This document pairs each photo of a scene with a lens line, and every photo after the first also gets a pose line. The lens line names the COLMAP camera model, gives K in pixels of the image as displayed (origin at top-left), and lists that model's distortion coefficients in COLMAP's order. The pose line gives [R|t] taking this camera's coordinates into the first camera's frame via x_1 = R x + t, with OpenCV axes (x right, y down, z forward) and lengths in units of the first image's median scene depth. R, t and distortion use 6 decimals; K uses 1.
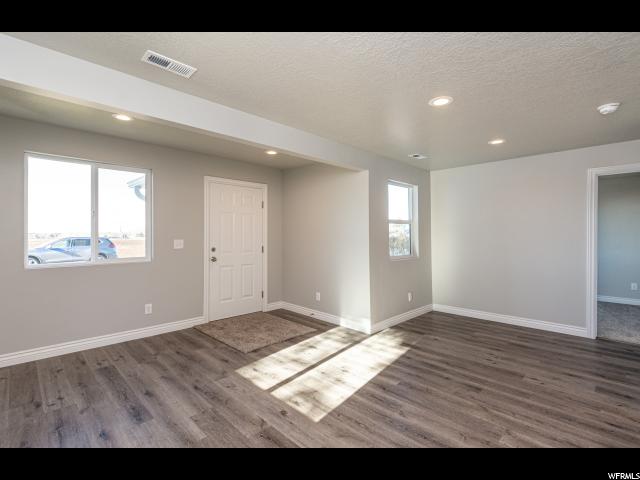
lens RADIAL K [[288.6, 0, 318.8], [0, 288.6, 238.5], [0, 0, 1]] dist [0.005722, 0.000638]
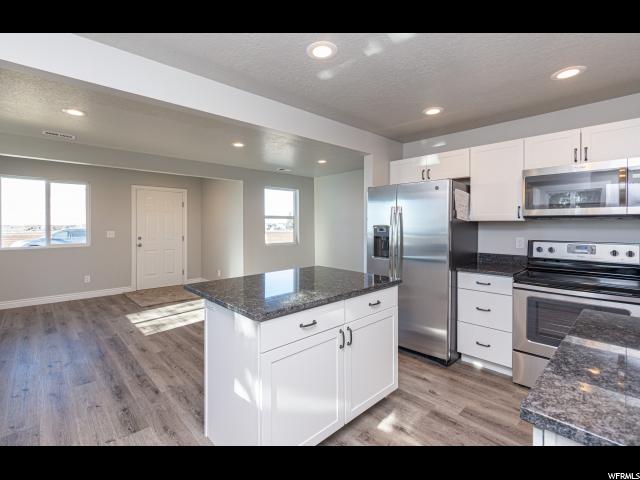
lens RADIAL K [[288.6, 0, 318.4], [0, 288.6, 233.9], [0, 0, 1]] dist [0.005722, 0.000638]
pose [[0.998747, -0.002033, -0.049996, 0.593759], [0.002638, 0.999924, 0.012036, 0.002660], [0.049968, -0.012152, 0.998677, -0.359377]]
